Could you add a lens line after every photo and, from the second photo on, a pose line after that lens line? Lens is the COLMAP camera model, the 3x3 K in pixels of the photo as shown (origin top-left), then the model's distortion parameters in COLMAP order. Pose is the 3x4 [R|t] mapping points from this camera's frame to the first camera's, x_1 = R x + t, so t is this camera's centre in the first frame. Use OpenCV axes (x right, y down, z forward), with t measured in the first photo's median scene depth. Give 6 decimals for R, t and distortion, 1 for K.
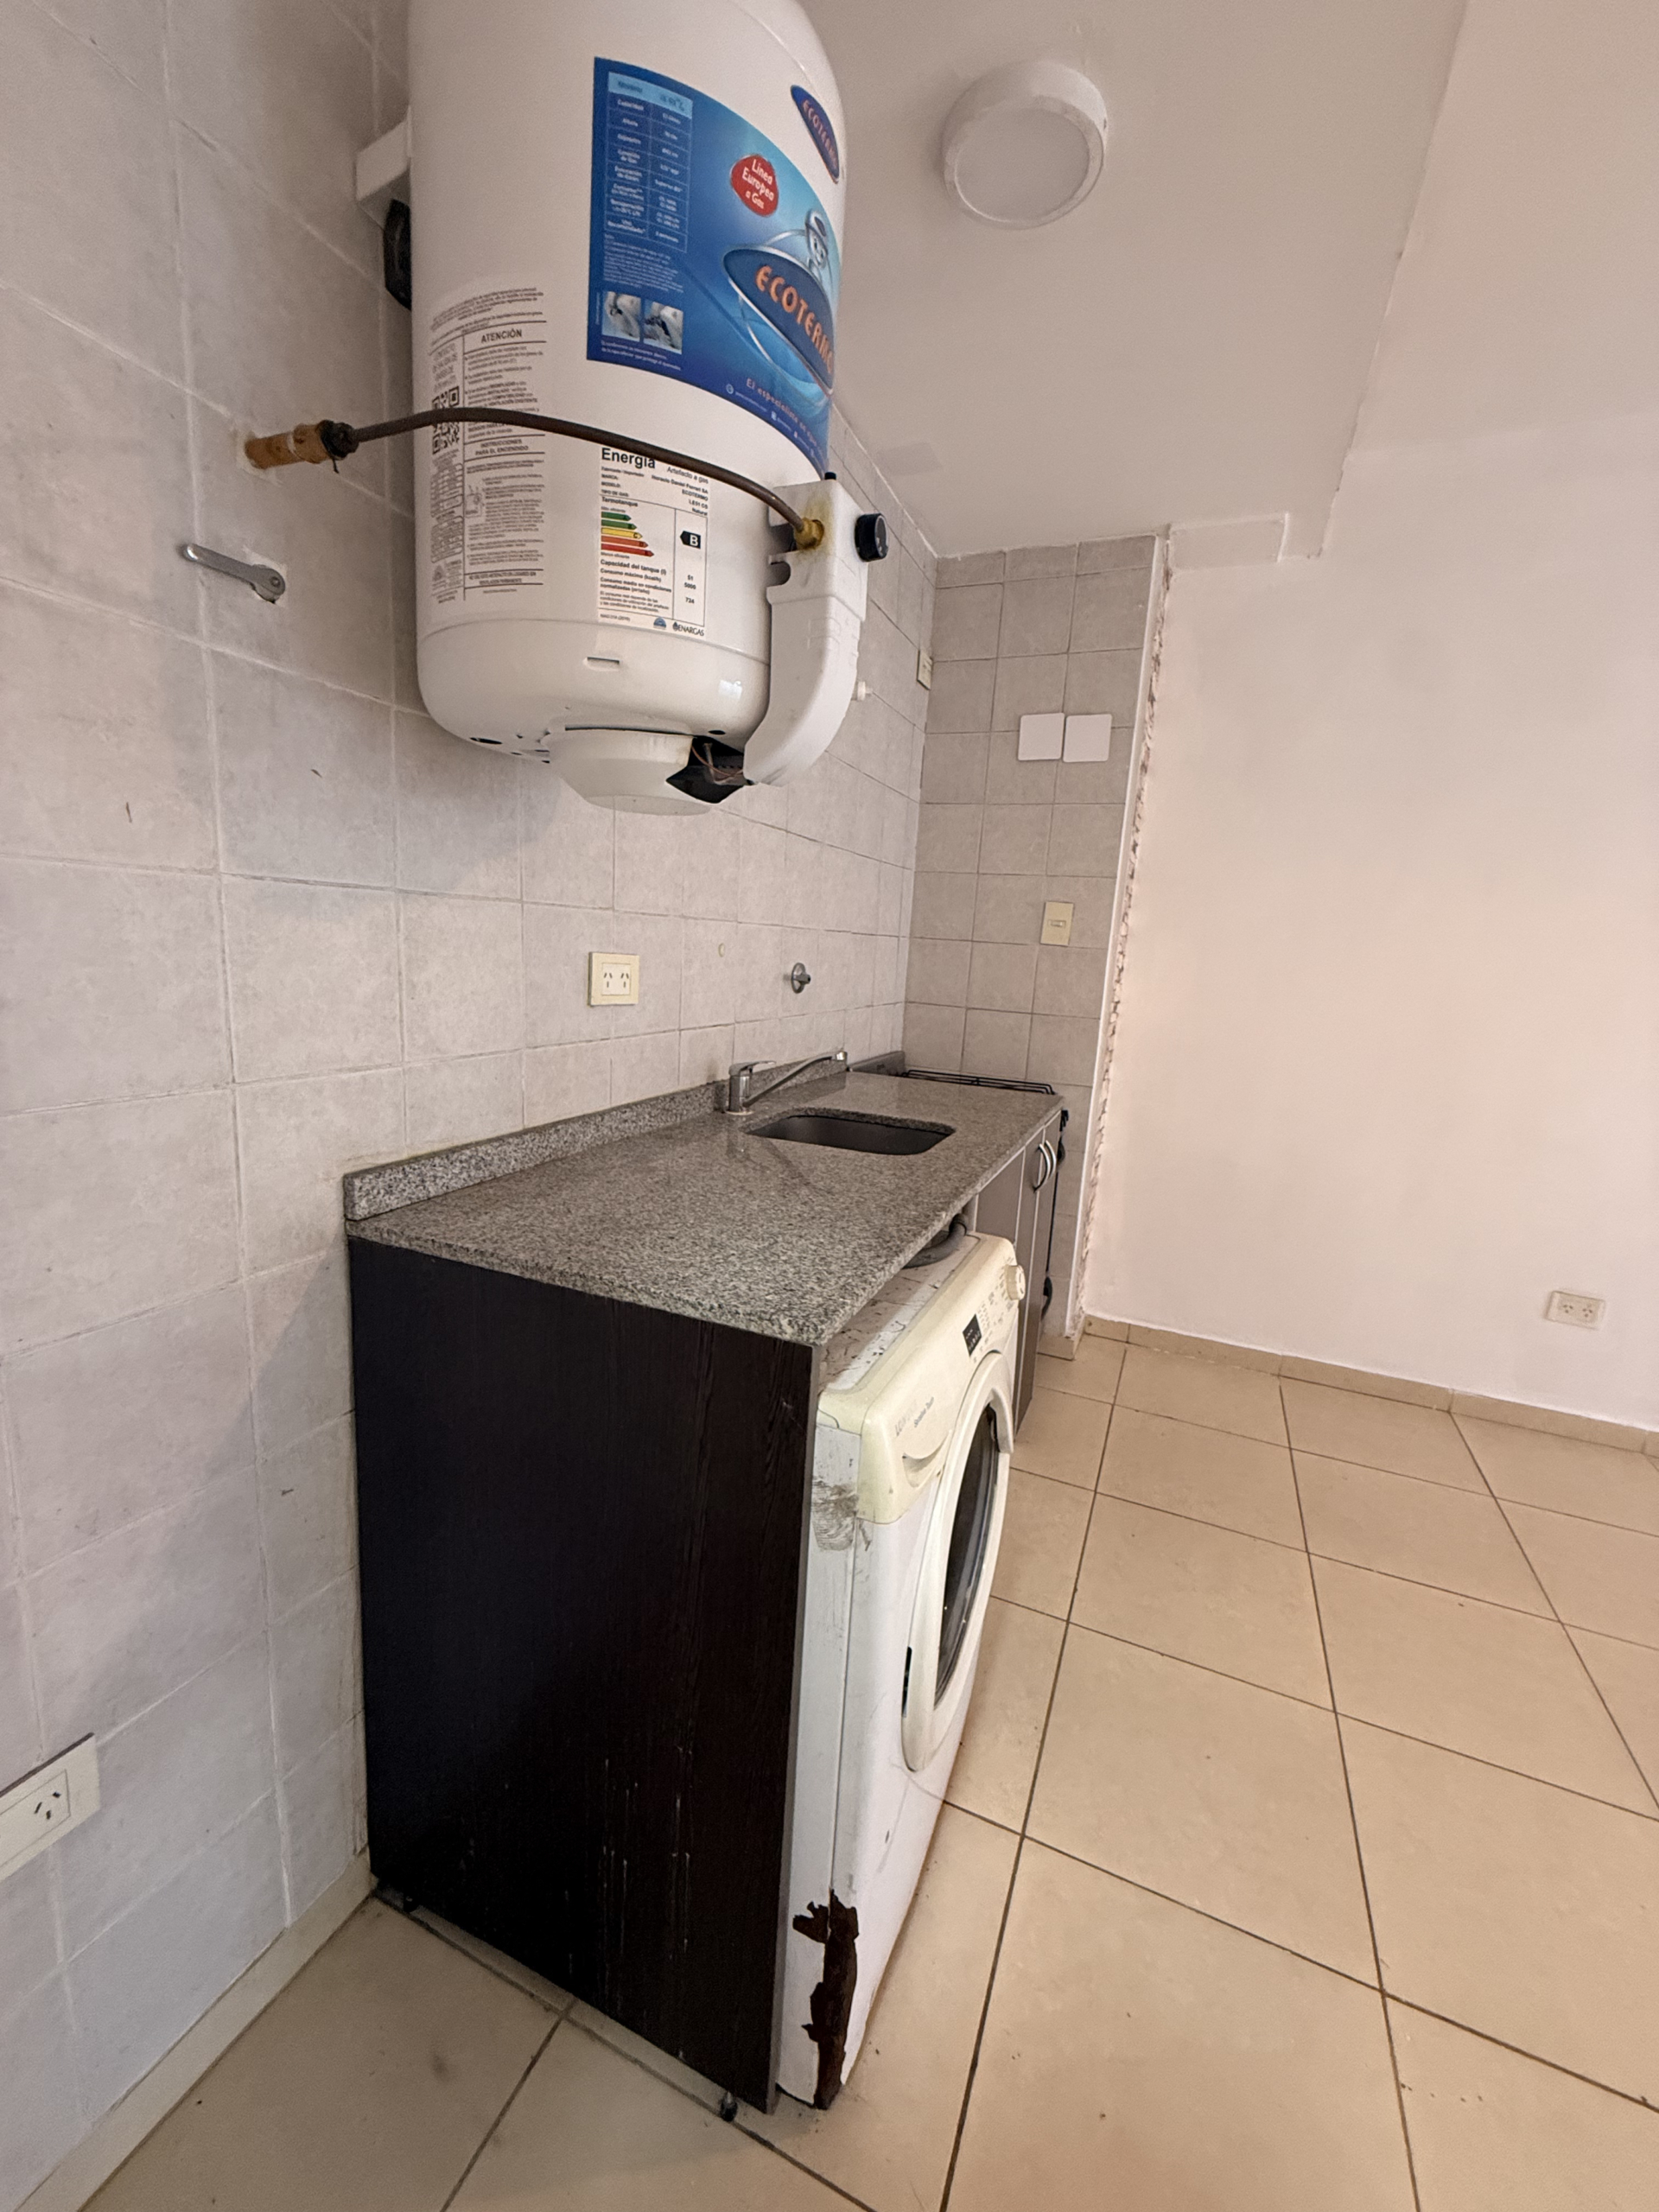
lens RADIAL K [[877.6, 0, 831.4], [0, 877.6, 1103.8], [0, 0, 1]] dist [0.000912, -0.000068]
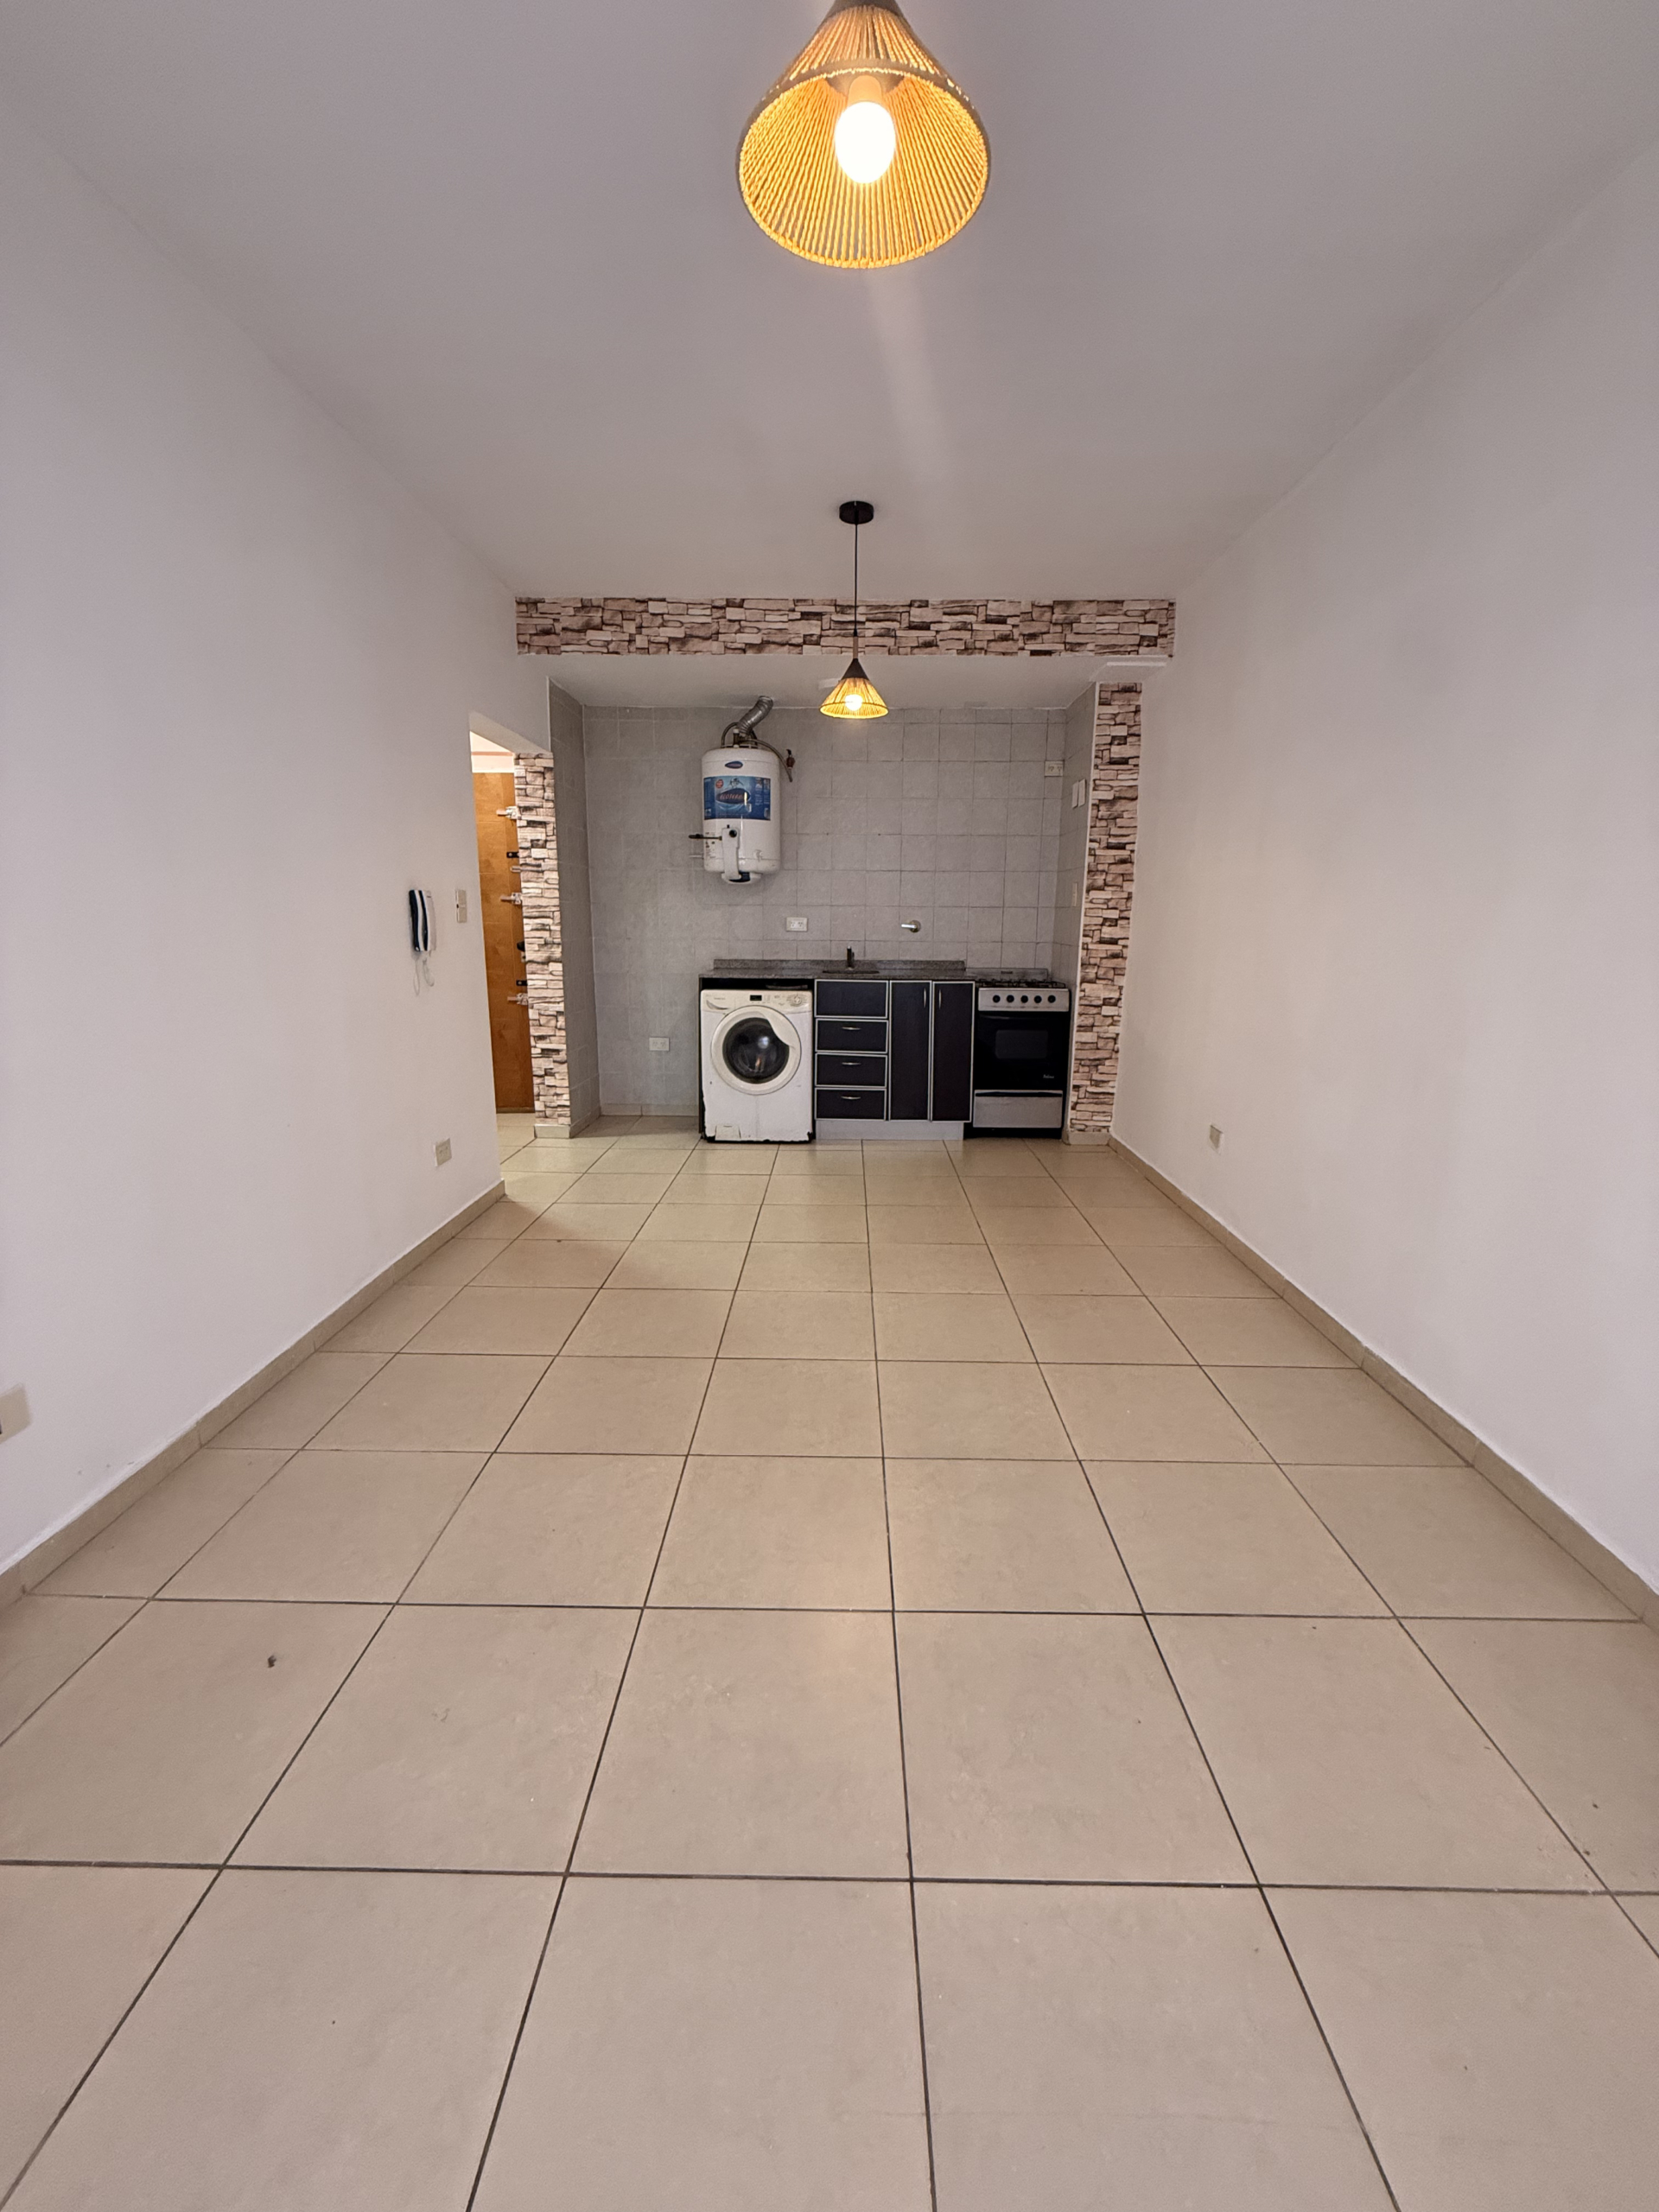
lens RADIAL K [[877.6, 0, 837.6], [0, 877.6, 1102.9], [0, 0, 1]] dist [0.000912, -0.000068]
pose [[0.379725, 0.138286, -0.914705, 4.346845], [-0.154243, 0.984388, 0.084789, 0.341765], [0.912150, 0.108891, 0.395127, -0.291835]]
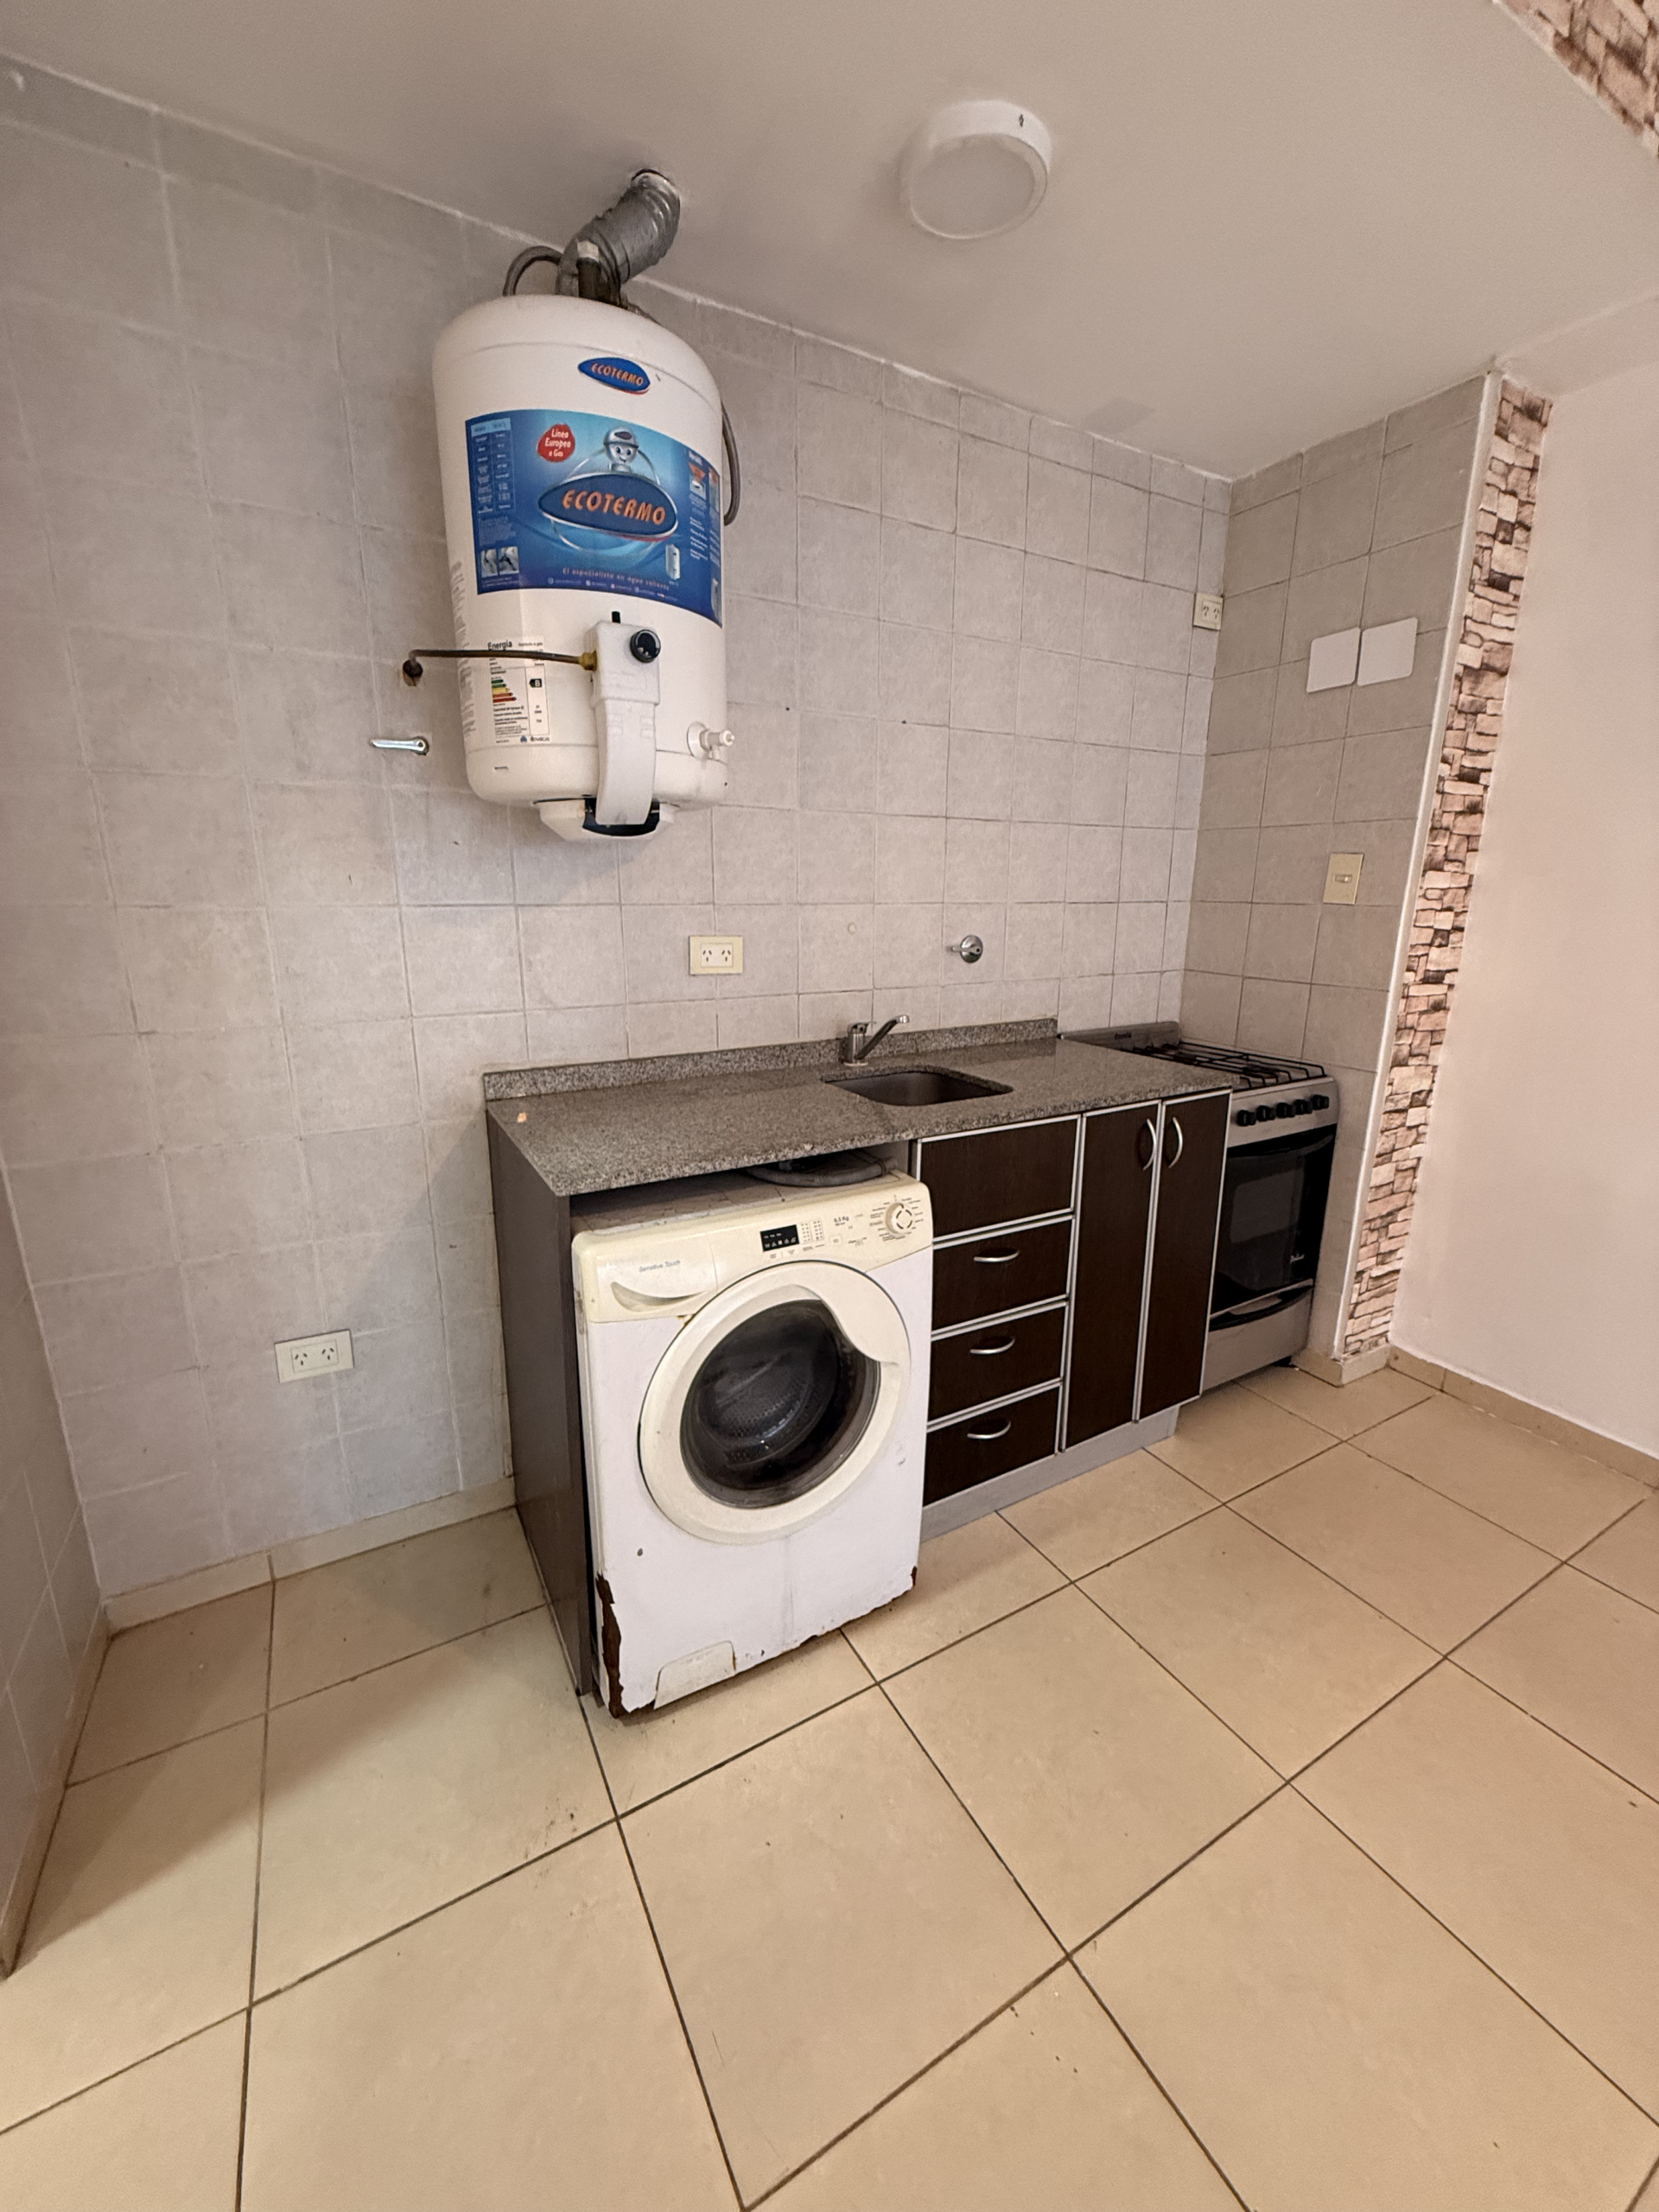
lens RADIAL K [[877.6, 0, 835.8], [0, 877.6, 1104.4], [0, 0, 1]] dist [0.000912, -0.000068]
pose [[0.794617, 0.093675, -0.599841, 0.965652], [-0.069203, 0.995560, 0.063799, -0.015560], [0.603154, -0.009185, 0.797572, 0.038146]]
